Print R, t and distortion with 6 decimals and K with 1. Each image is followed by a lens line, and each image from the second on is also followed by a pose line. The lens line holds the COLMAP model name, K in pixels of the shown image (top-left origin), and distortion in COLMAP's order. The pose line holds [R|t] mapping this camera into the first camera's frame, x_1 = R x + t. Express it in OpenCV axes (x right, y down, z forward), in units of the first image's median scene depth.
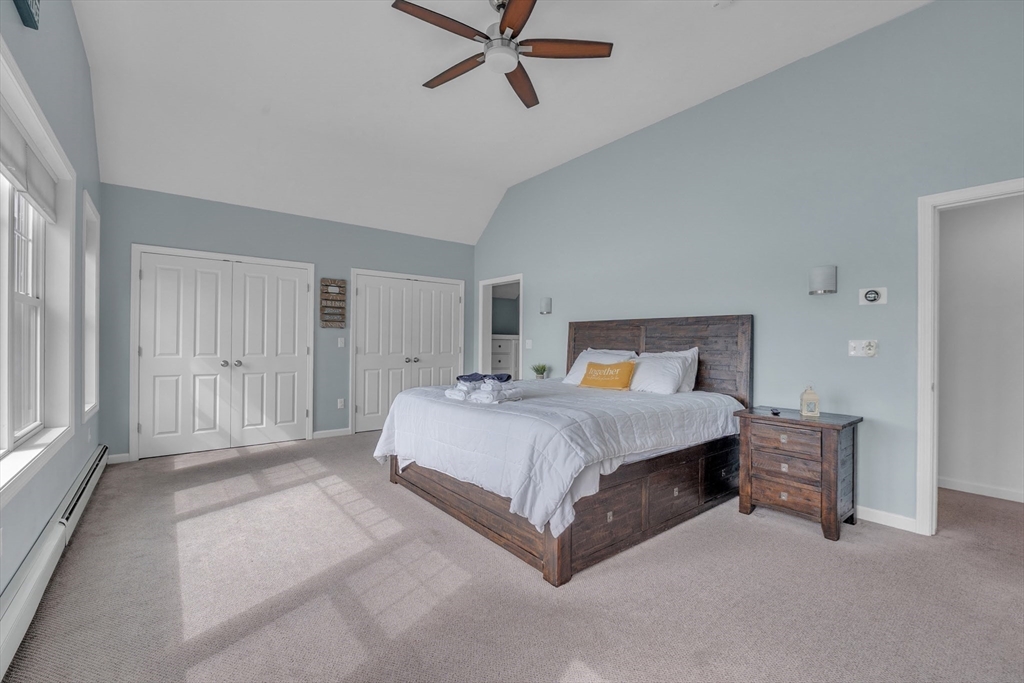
lens RADIAL K [[432.4, 0, 520.0], [0, 432.4, 342.5], [0, 0, 1]] dist [-0.010670, 0.000251]
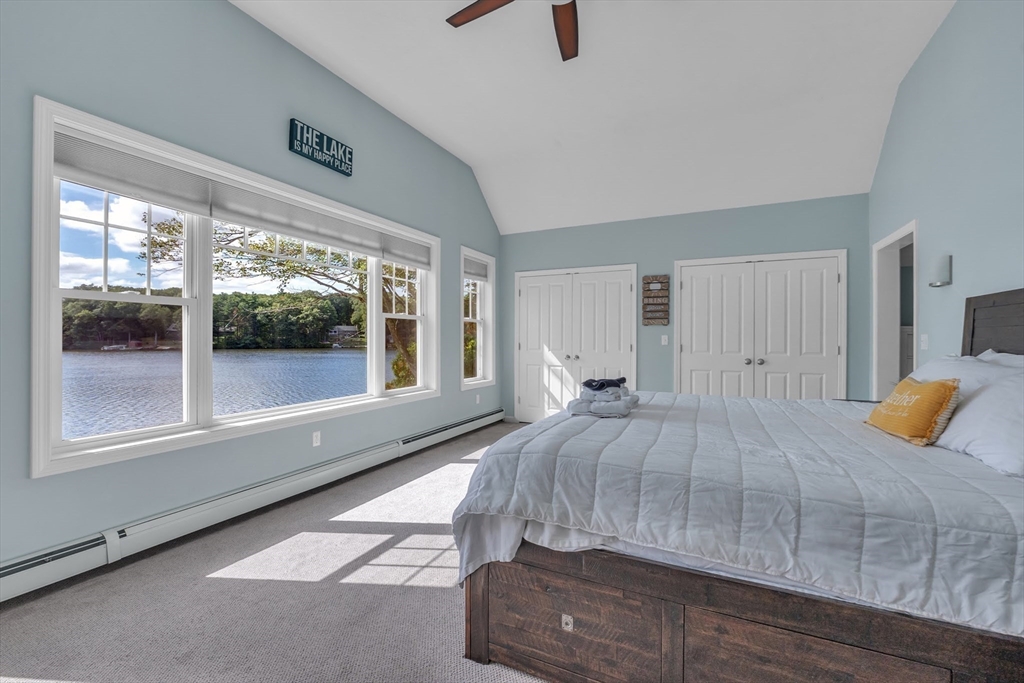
lens RADIAL K [[432.4, 0, 516.5], [0, 432.4, 337.9], [0, 0, 1]] dist [-0.010670, 0.000251]
pose [[0.422824, -0.007443, -0.906181, 0.327328], [0.000859, 0.999969, -0.007813, 0.002194], [0.906211, 0.002525, 0.422818, 0.301407]]
